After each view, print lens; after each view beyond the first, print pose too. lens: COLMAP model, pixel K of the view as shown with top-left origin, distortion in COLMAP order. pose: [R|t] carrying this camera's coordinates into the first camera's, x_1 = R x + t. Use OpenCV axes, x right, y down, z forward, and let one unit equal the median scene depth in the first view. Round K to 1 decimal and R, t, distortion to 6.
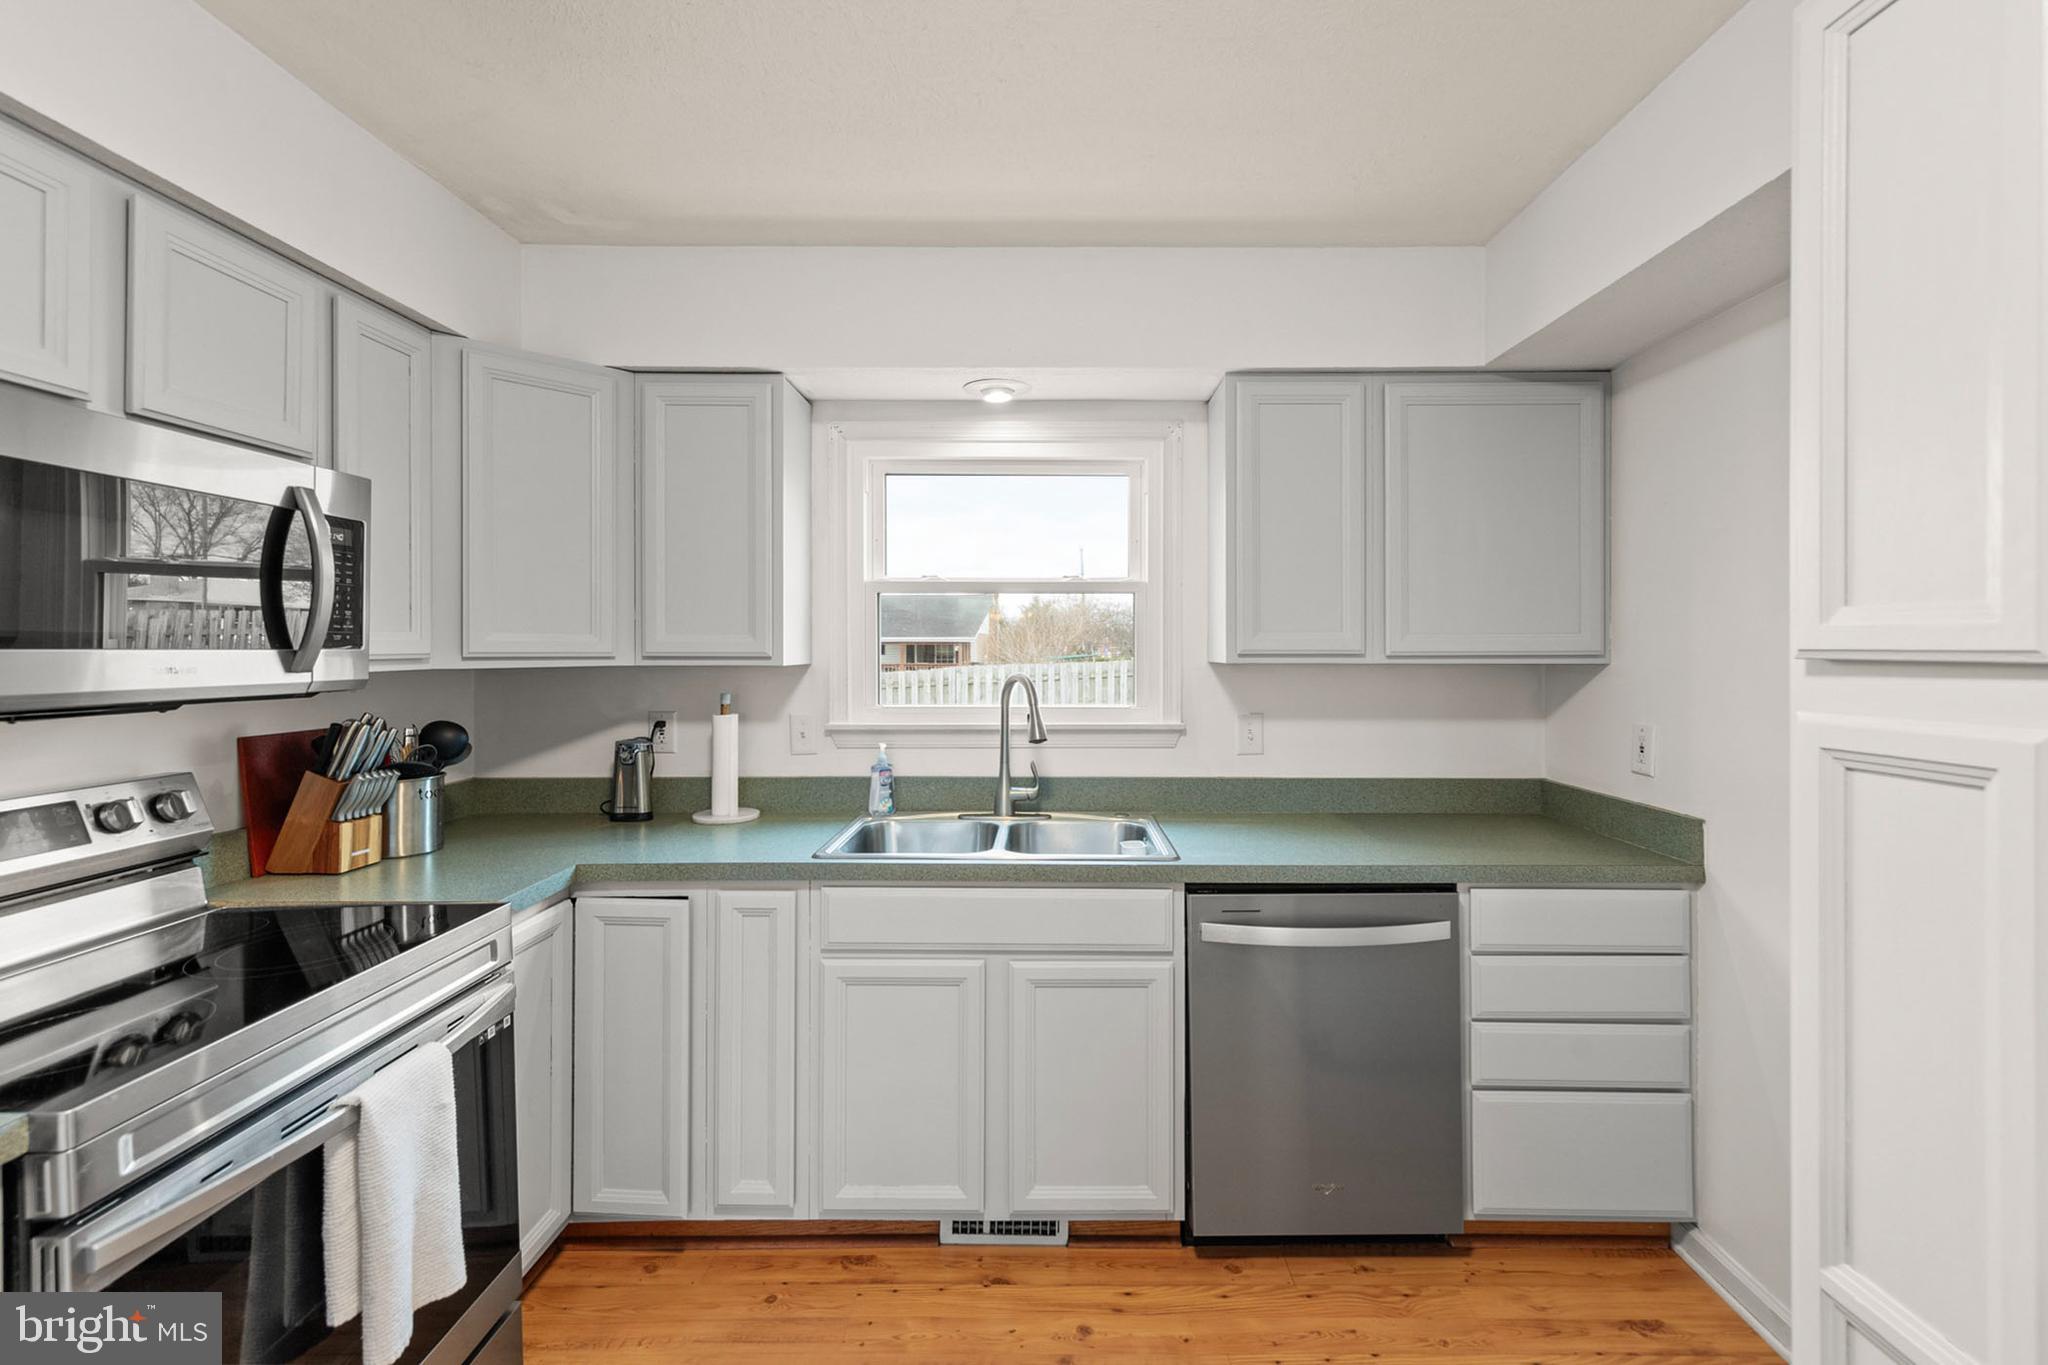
lens RADIAL K [[874.9, 0, 1072.0], [0, 874.9, 651.9], [0, 0, 1]] dist [0.002584, 0.000282]
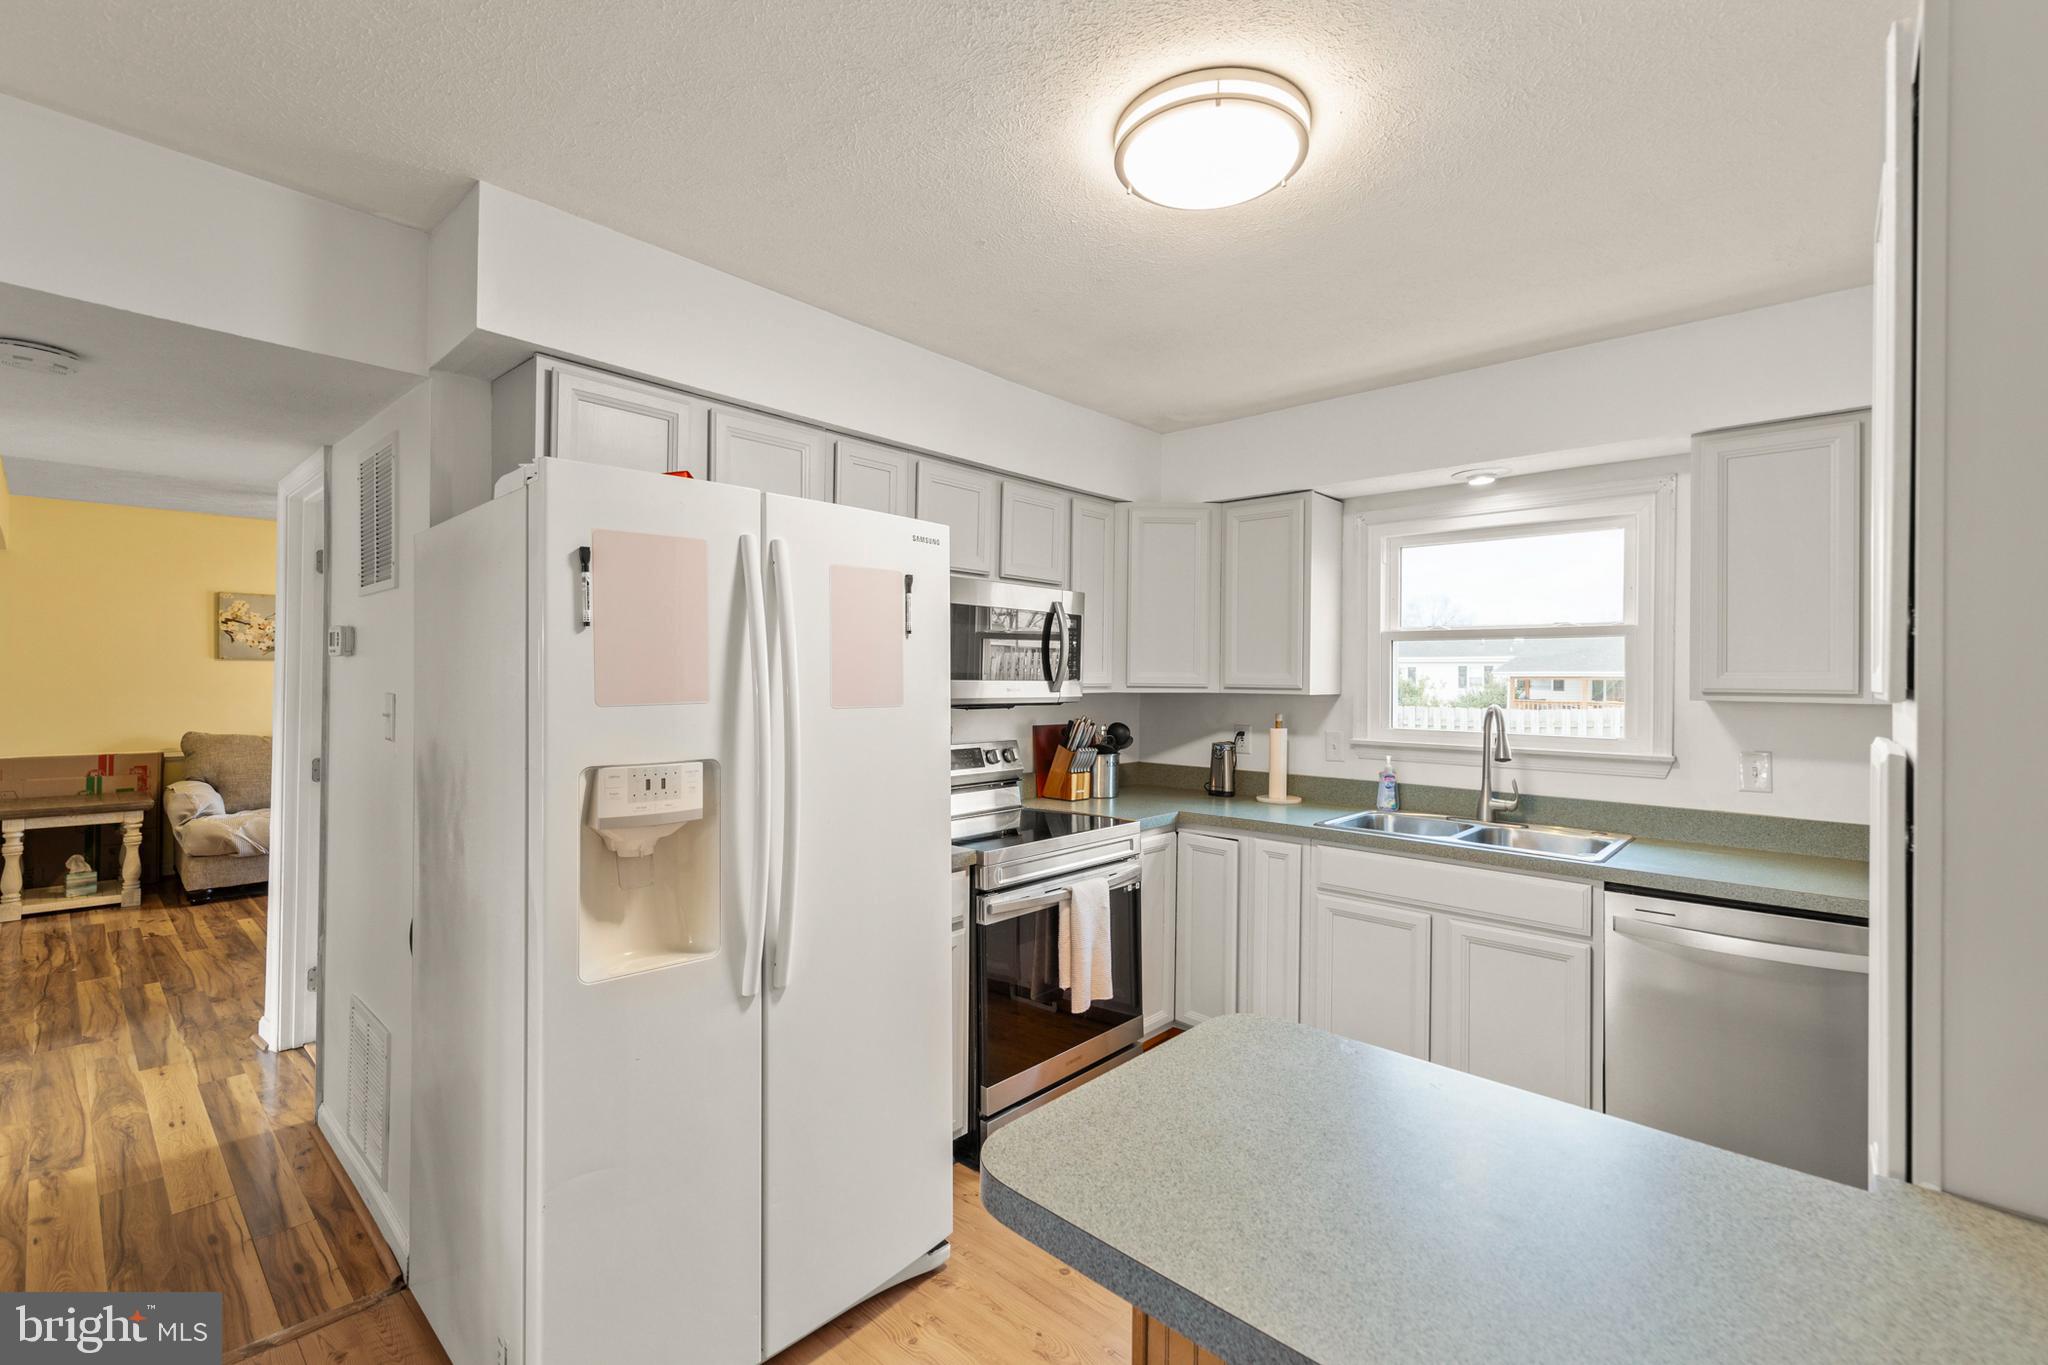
lens RADIAL K [[878.0, 0, 1037.5], [0, 878.0, 677.8], [0, 0, 1]] dist [0.003026, -0.000010]
pose [[0.728043, 0.006223, -0.685503, 0.369814], [-0.013418, 0.999897, -0.005175, 0.001534], [0.685400, 0.012966, 0.728051, -0.390562]]
